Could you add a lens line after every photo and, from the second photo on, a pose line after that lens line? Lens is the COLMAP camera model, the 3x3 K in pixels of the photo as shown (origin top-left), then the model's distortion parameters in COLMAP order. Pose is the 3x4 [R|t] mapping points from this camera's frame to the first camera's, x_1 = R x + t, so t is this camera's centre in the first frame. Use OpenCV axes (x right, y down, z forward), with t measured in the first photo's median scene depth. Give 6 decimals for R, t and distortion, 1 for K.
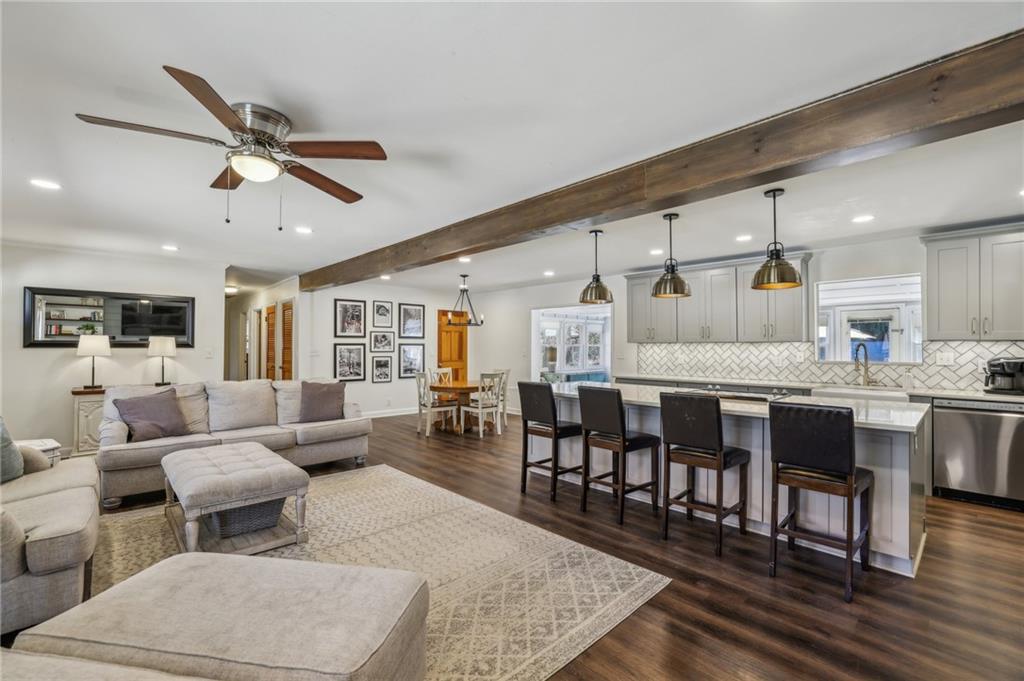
lens RADIAL K [[443.2, 0, 512.0], [0, 443.2, 340.5], [0, 0, 1]] dist [-0.046048, 0.018197]
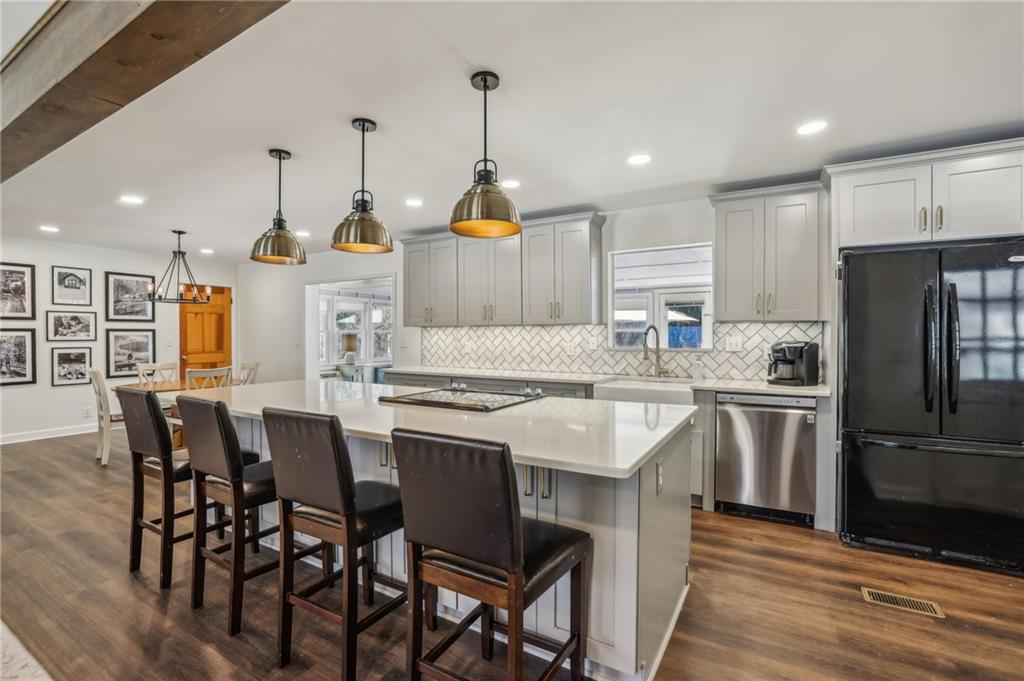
lens RADIAL K [[460.1, 0, 514.9], [0, 460.1, 336.6], [0, 0, 1]] dist [-0.046290, 0.018669]
pose [[0.959882, -0.003914, 0.280378, 0.287730], [-0.000655, 0.999869, 0.016201, 0.012118], [-0.280404, -0.015734, 0.959753, 0.220736]]
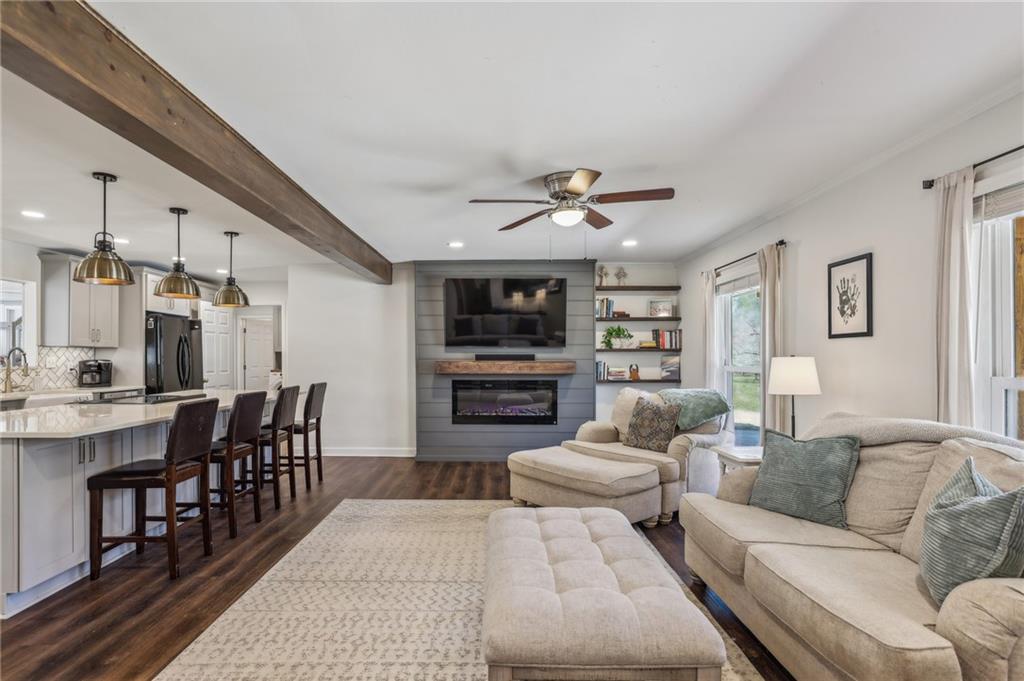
lens RADIAL K [[527.9, 0, 493.9], [0, 527.9, 358.0], [0, 0, 1]] dist [-0.039858, 0.023355]
pose [[-0.720688, -0.004562, 0.693244, -0.664860], [-0.013460, 0.999882, -0.007414, 0.021713], [-0.693129, -0.014674, -0.720665, 0.996265]]
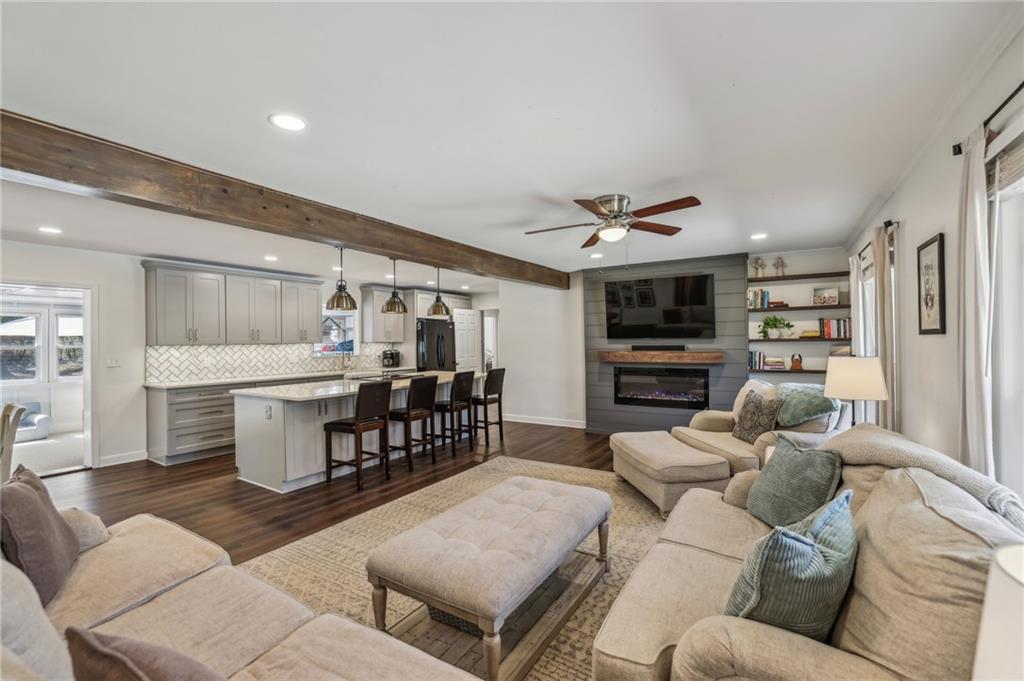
lens RADIAL K [[443.2, 0, 512.0], [0, 443.2, 340.5], [0, 0, 1]] dist [-0.046048, 0.018197]
pose [[-0.260332, 0.000917, 0.965519, -0.861945], [-0.004566, 0.999987, -0.002180, -0.005914], [-0.965508, -0.004976, -0.260325, 0.753686]]
